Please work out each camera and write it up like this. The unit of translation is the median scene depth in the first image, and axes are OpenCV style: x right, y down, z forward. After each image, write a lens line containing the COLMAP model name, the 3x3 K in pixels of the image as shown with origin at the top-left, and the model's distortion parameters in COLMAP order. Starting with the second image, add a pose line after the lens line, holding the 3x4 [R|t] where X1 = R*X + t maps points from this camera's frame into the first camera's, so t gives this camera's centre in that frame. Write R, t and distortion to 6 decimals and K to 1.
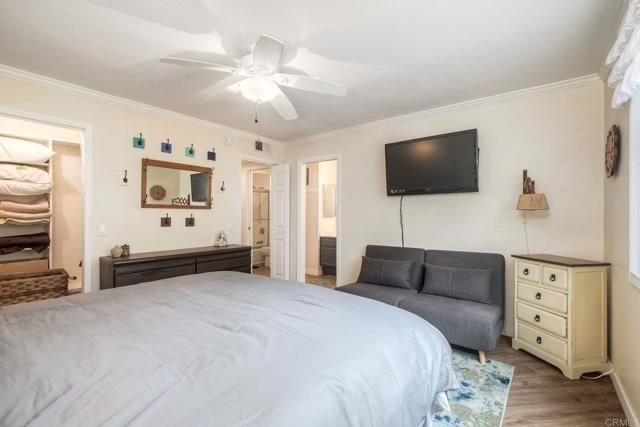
lens RADIAL K [[283.1, 0, 320.0], [0, 283.1, 213.5], [0, 0, 1]] dist [0.000216, 0.000107]
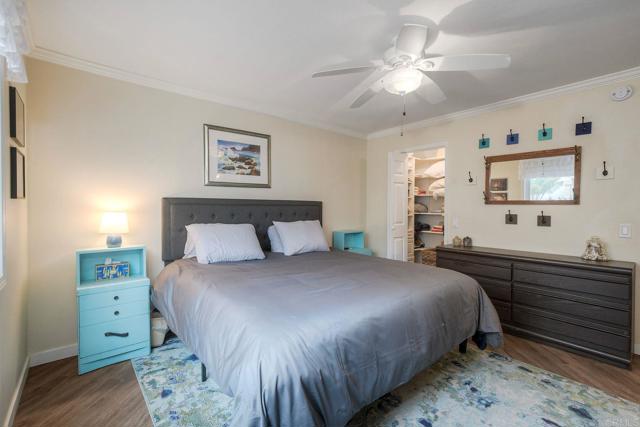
lens RADIAL K [[283.1, 0, 320.0], [0, 283.1, 213.5], [0, 0, 1]] dist [0.000216, 0.000107]
pose [[-0.184184, 0.017914, -0.982729, 0.514105], [-0.005443, 0.999800, 0.019245, -0.003421], [0.982877, 0.008893, -0.184049, 0.587339]]
